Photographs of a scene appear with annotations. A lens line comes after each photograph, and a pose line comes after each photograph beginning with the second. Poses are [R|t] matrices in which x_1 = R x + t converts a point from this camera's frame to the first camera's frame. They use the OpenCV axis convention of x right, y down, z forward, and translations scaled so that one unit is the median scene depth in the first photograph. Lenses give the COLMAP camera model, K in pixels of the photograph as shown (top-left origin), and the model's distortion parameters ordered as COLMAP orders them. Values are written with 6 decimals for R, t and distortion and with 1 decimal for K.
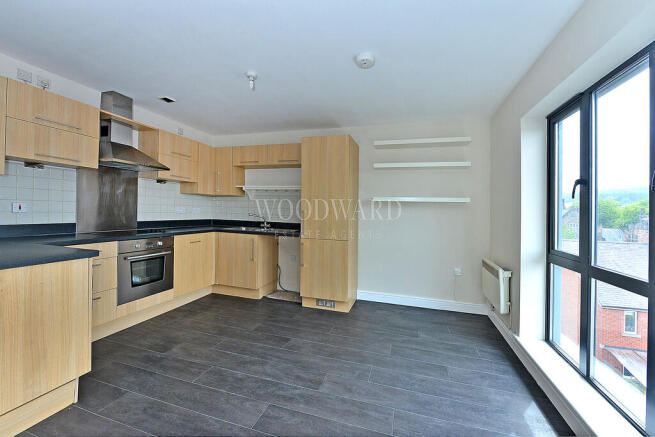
lens RADIAL K [[261.7, 0, 325.8], [0, 261.7, 202.3], [0, 0, 1]] dist [0.000010, -0.000013]
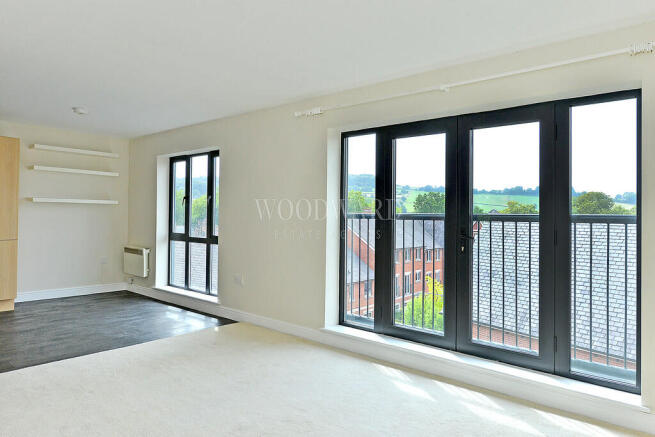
lens RADIAL K [[445.7, 0, 326.8], [0, 445.7, 195.8], [0, 0, 1]] dist [0.012669, 0.000892]
pose [[0.411394, 0.022971, 0.911168, -1.054726], [-0.038232, 0.999237, -0.007929, -0.064355], [-0.910655, -0.031574, 0.411959, -0.864789]]
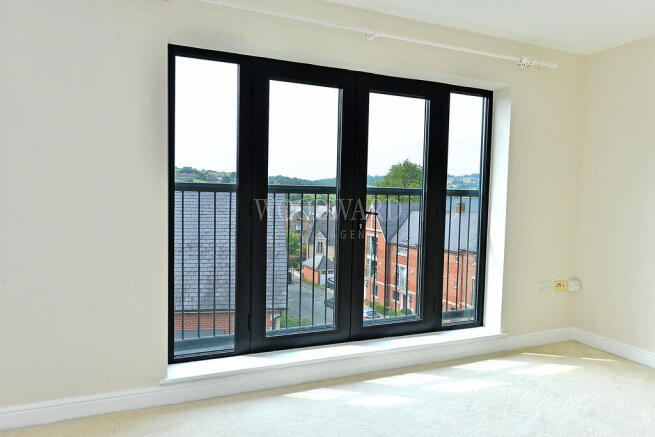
lens RADIAL K [[445.7, 0, 326.8], [0, 445.7, 195.8], [0, 0, 1]] dist [0.012669, 0.000892]
pose [[-0.653918, -0.047191, 0.755092, -0.577766], [-0.067508, 0.997711, 0.003891, -0.017119], [-0.753548, -0.048430, -0.655607, 0.016827]]
